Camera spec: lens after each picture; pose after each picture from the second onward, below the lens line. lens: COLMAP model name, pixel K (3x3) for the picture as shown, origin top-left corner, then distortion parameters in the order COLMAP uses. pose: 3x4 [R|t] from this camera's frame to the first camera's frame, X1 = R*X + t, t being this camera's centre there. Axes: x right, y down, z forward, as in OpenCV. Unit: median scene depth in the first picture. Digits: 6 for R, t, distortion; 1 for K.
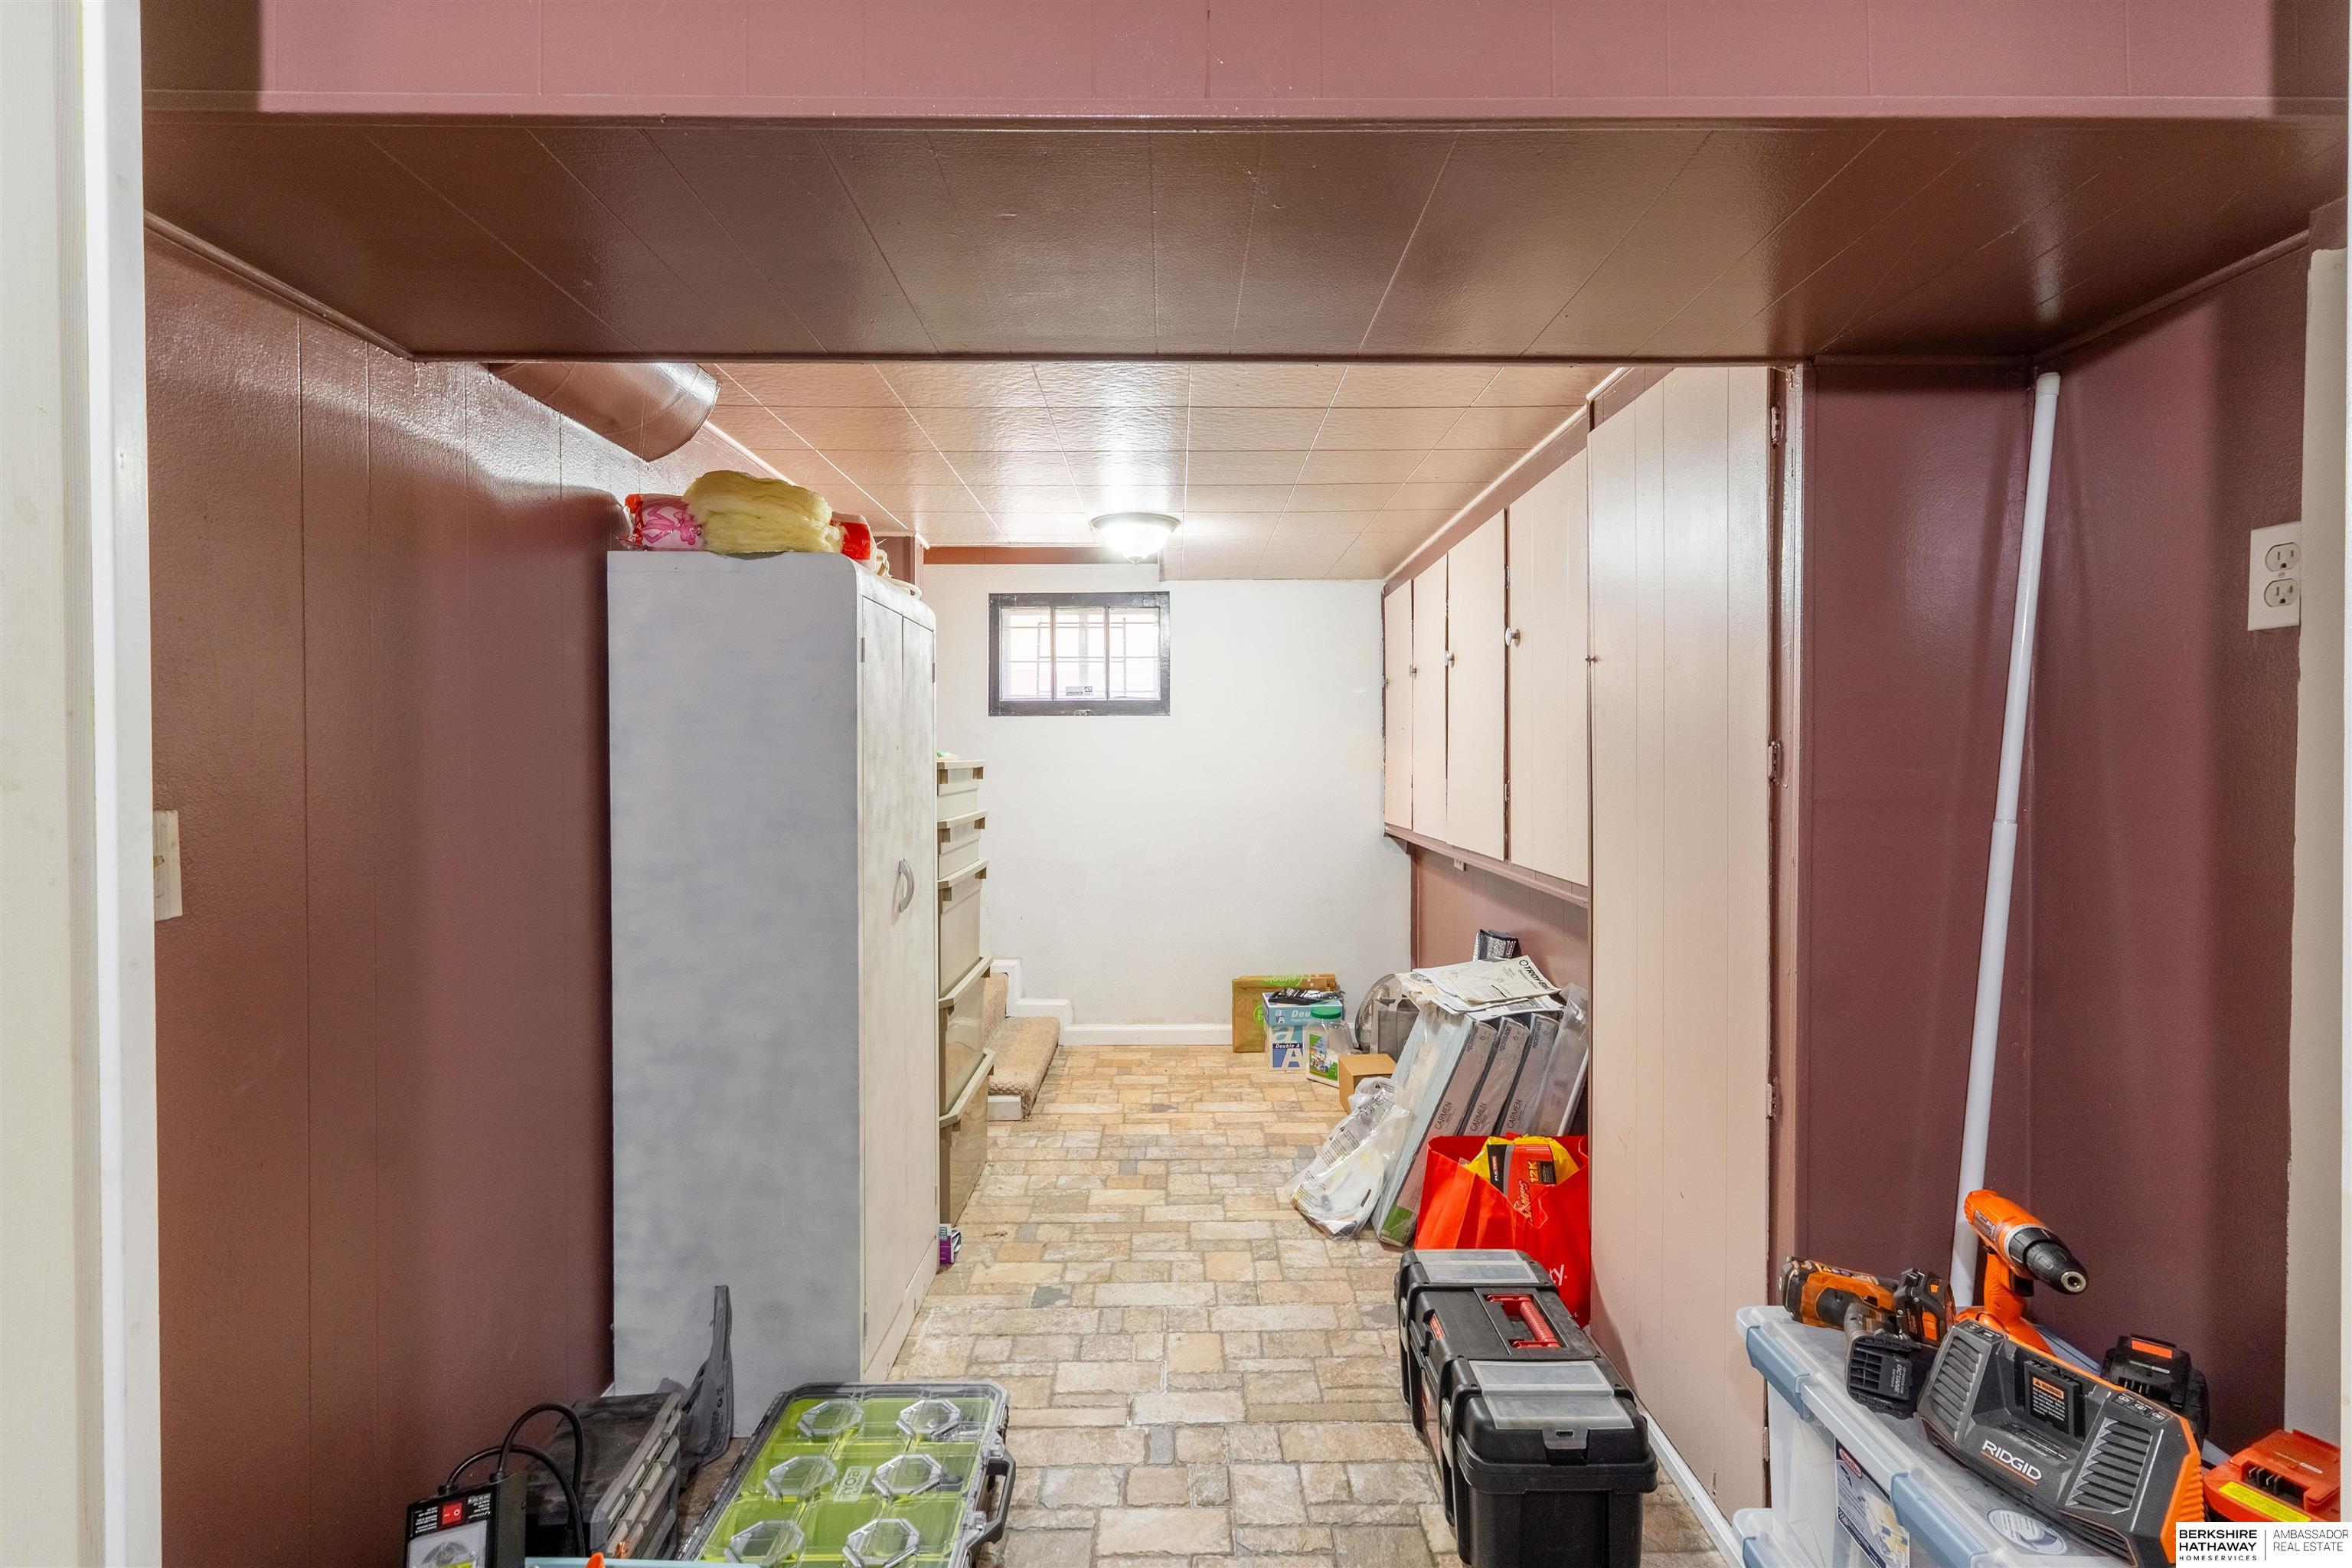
lens RADIAL K [[992.3, 0, 1176.4], [0, 992.3, 774.2], [0, 0, 1]] dist [0.009774, -0.000695]
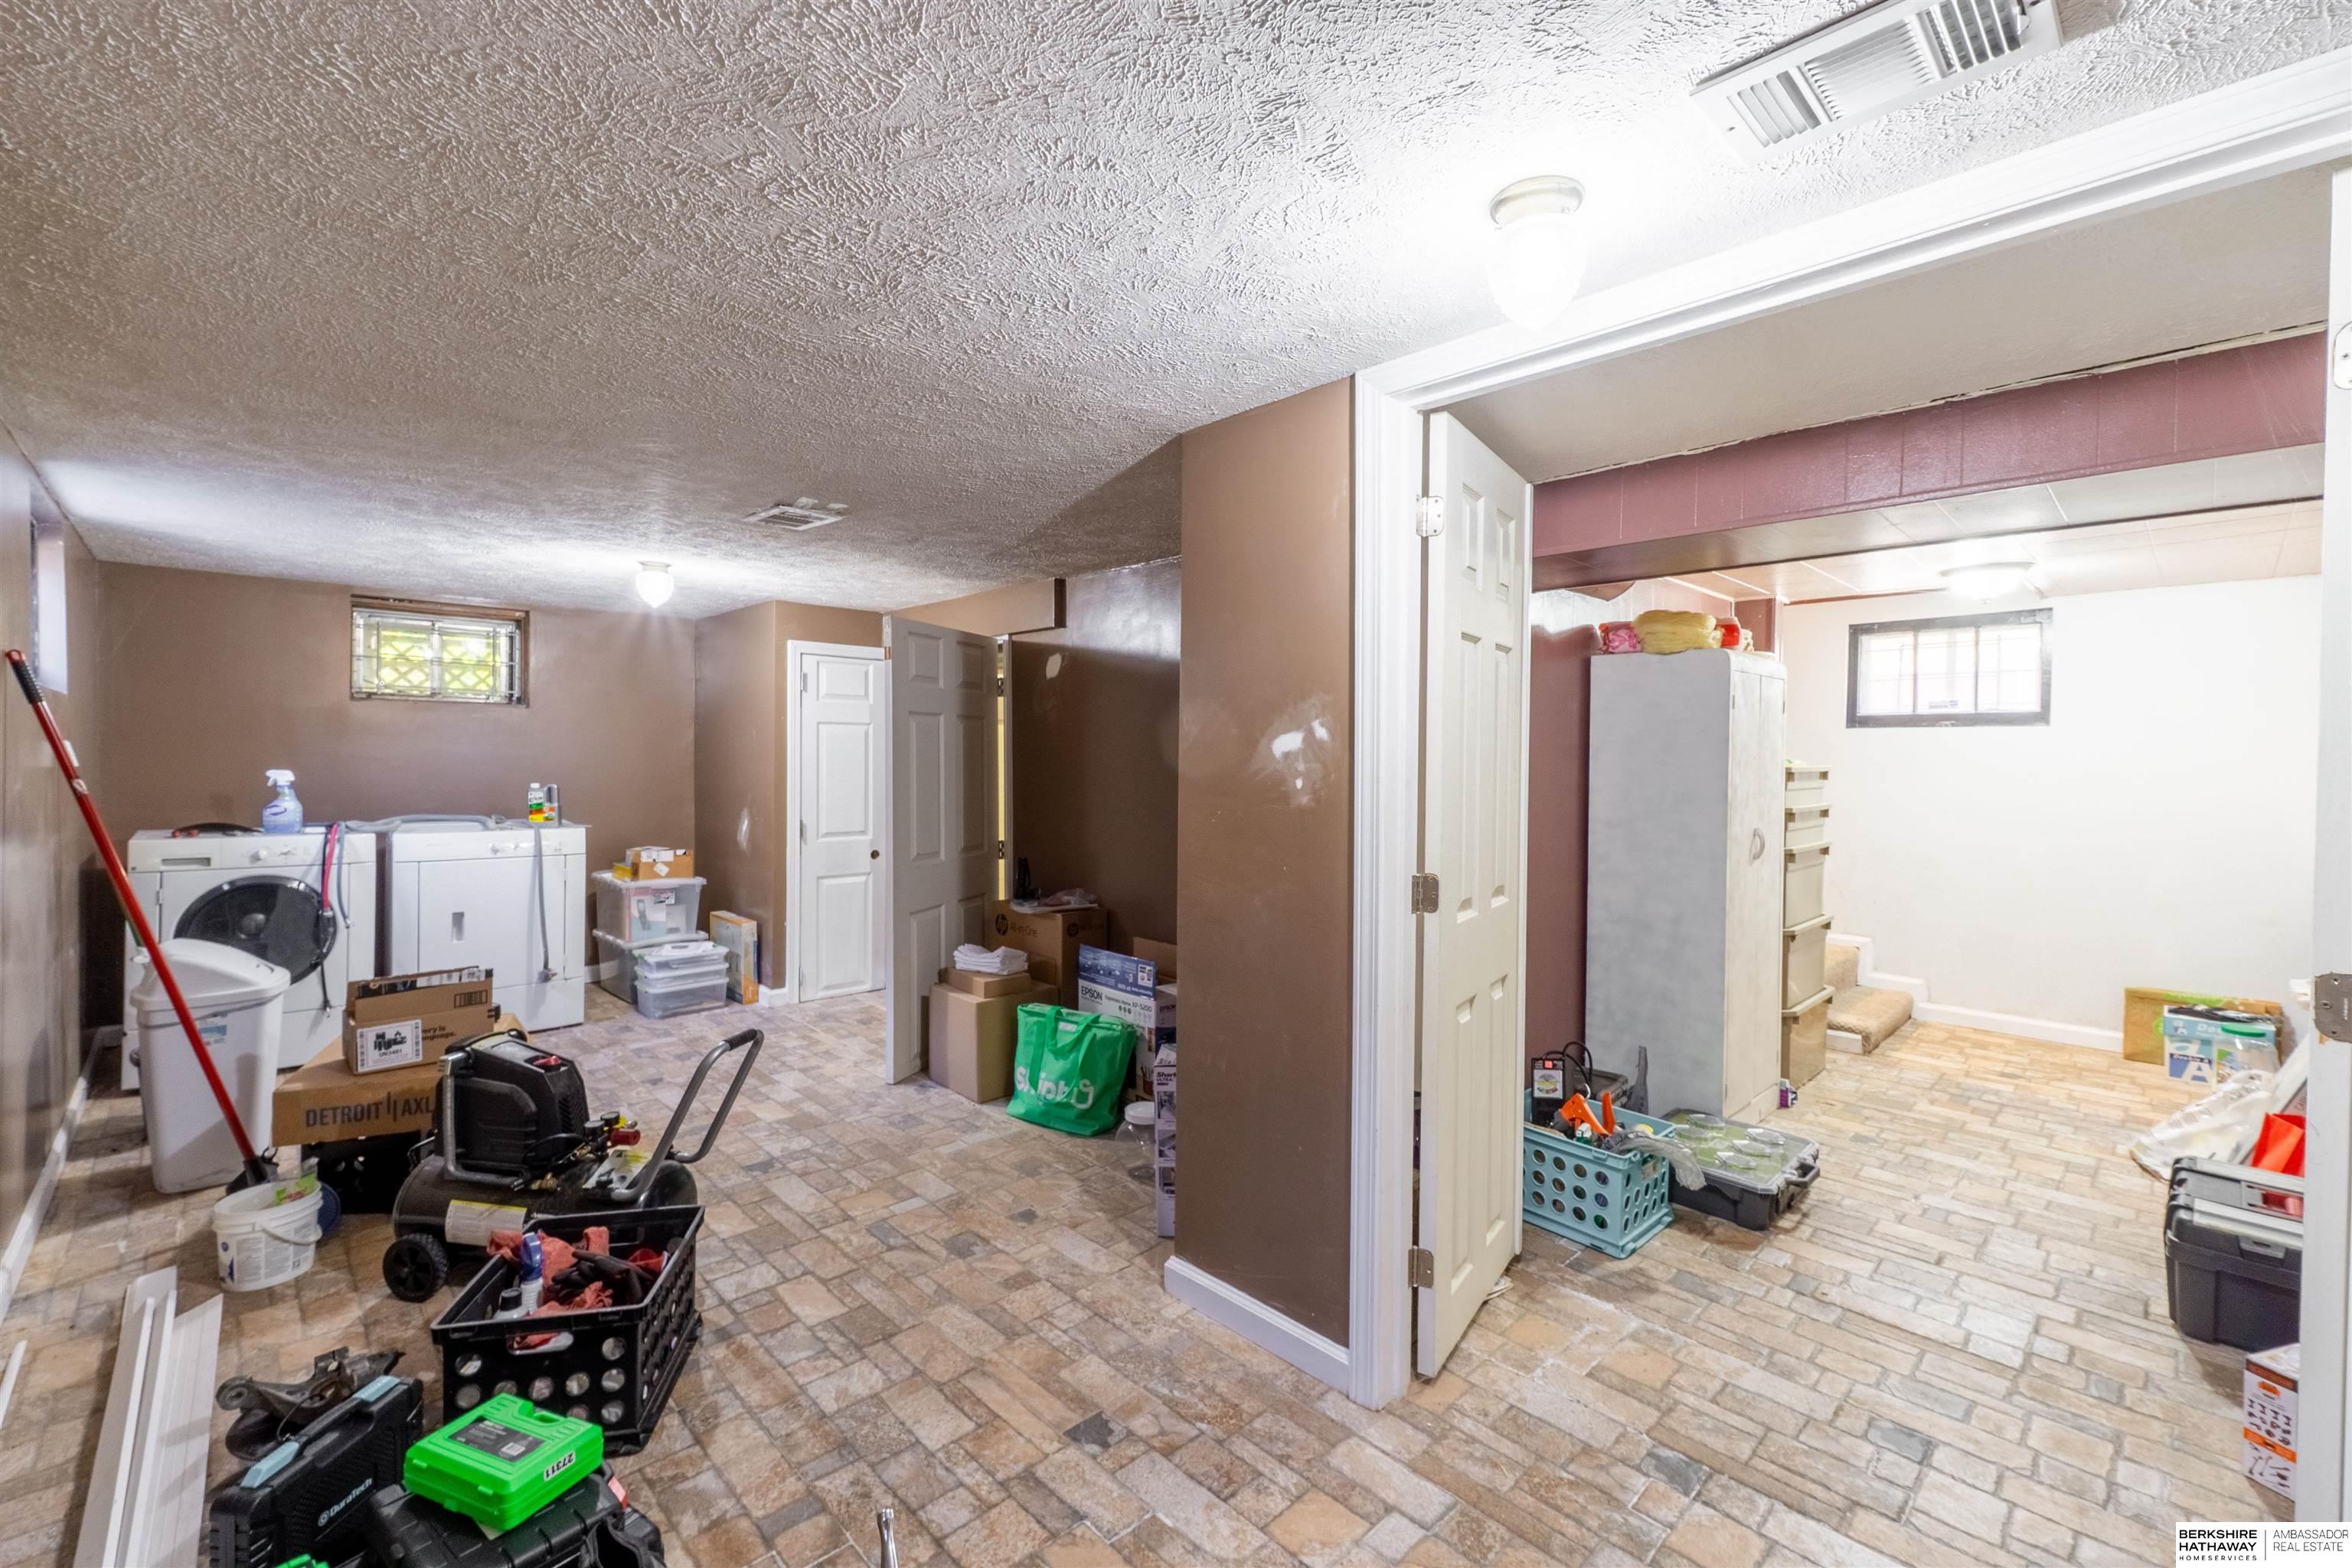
lens RADIAL K [[992.3, 0, 1181.2], [0, 992.3, 765.2], [0, 0, 1]] dist [0.009774, -0.000695]
pose [[0.694100, 0.017591, -0.719663, 0.176778], [-0.023512, 0.999722, 0.001760, 0.002834], [0.719494, 0.015699, 0.694321, -0.594526]]
